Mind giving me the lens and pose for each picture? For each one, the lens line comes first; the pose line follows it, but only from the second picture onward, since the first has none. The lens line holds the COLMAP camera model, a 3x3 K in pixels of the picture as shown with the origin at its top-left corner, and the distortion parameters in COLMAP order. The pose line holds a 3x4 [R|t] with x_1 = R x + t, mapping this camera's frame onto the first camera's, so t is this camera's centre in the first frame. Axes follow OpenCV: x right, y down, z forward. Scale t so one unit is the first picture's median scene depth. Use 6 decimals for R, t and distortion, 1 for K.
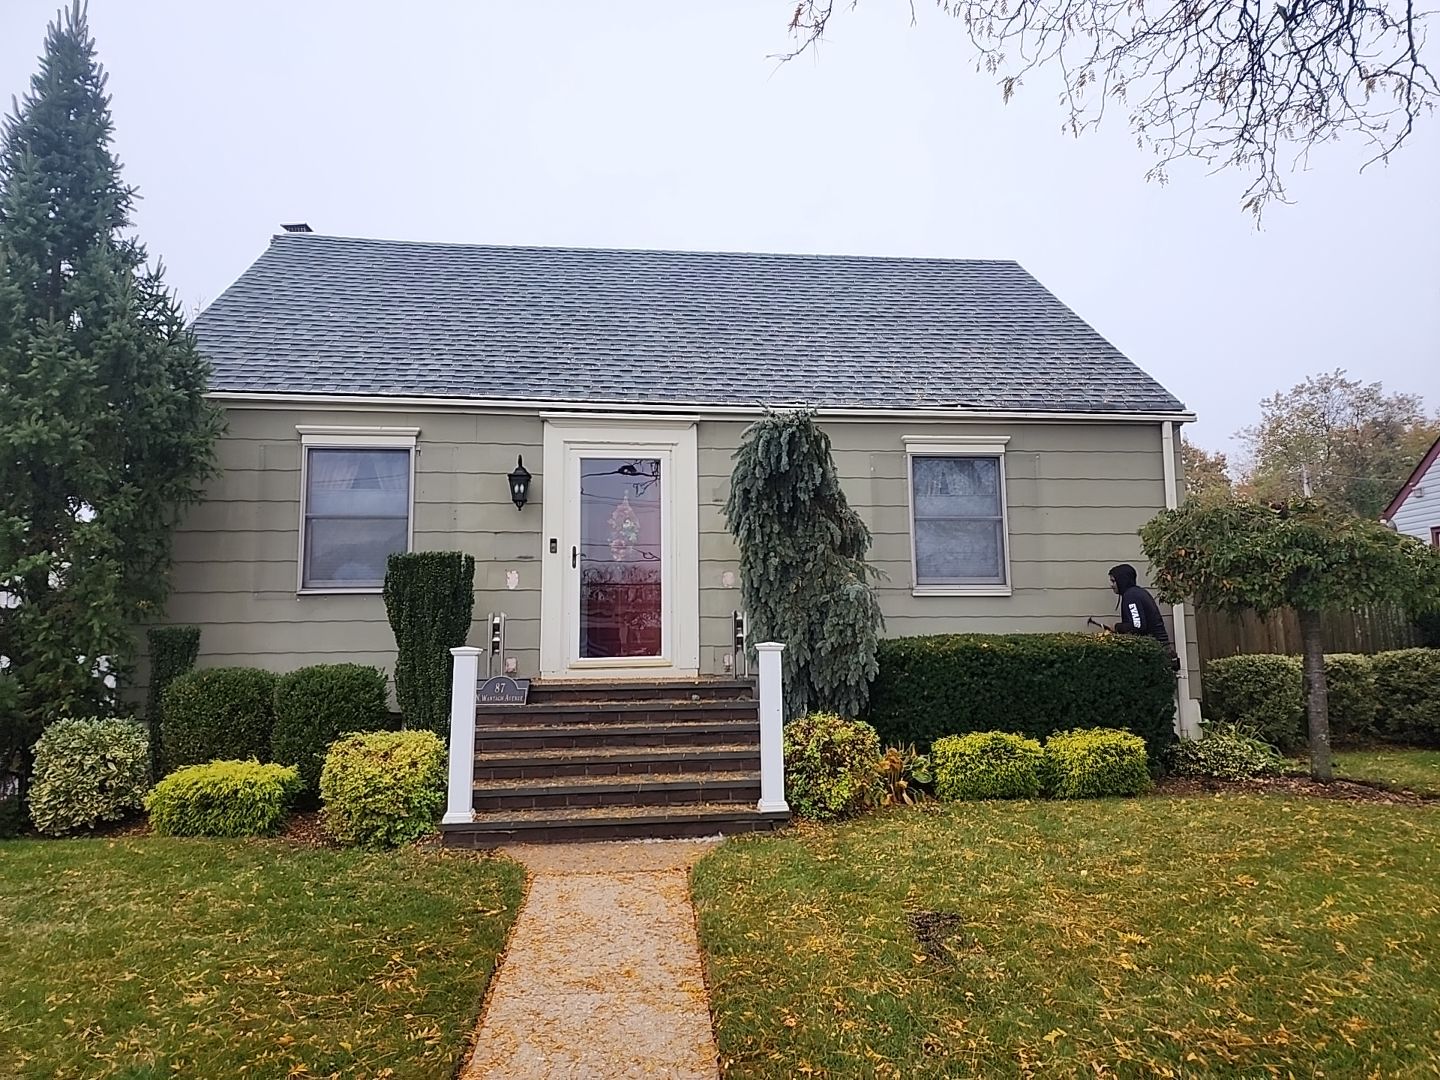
lens RADIAL K [[984.9, 0, 720.0], [0, 984.9, 540.0], [0, 0, 1]] dist [0.020167, 0.000043]
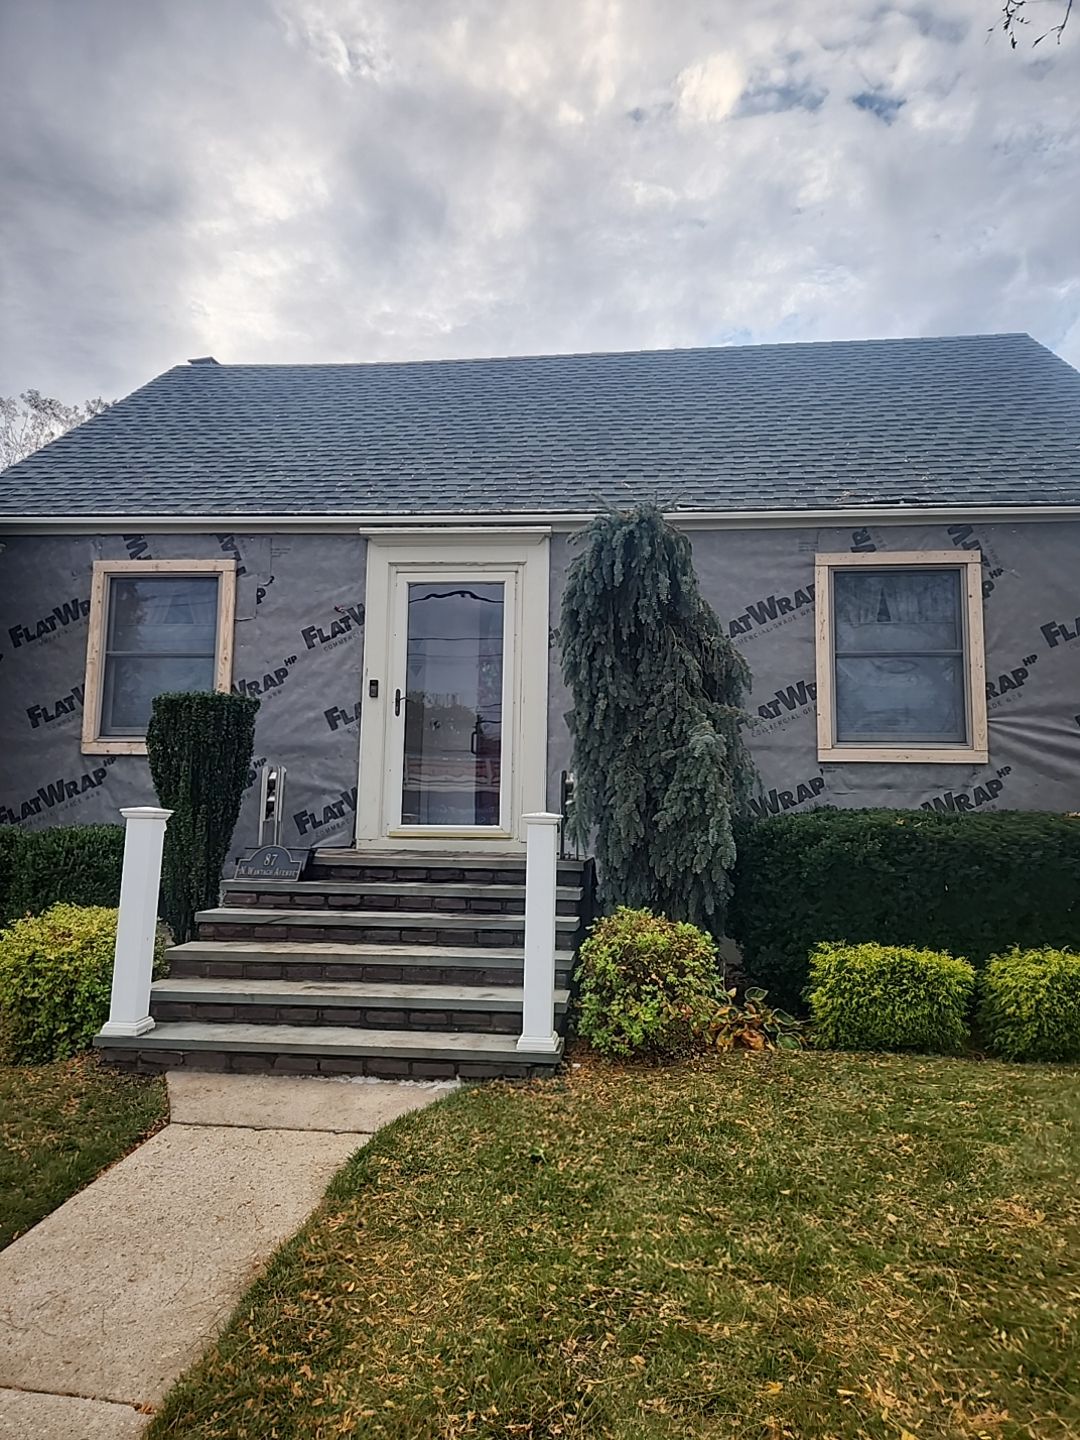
lens RADIAL K [[979.5, 0, 540.0], [0, 979.5, 720.0], [0, 0, 1]] dist [0.031253, -0.000930]
pose [[0.975234, 0.006098, -0.221093, 0.169541], [-0.003462, 0.999918, 0.012308, 0.024039], [0.221150, -0.011237, 0.975175, 0.255722]]
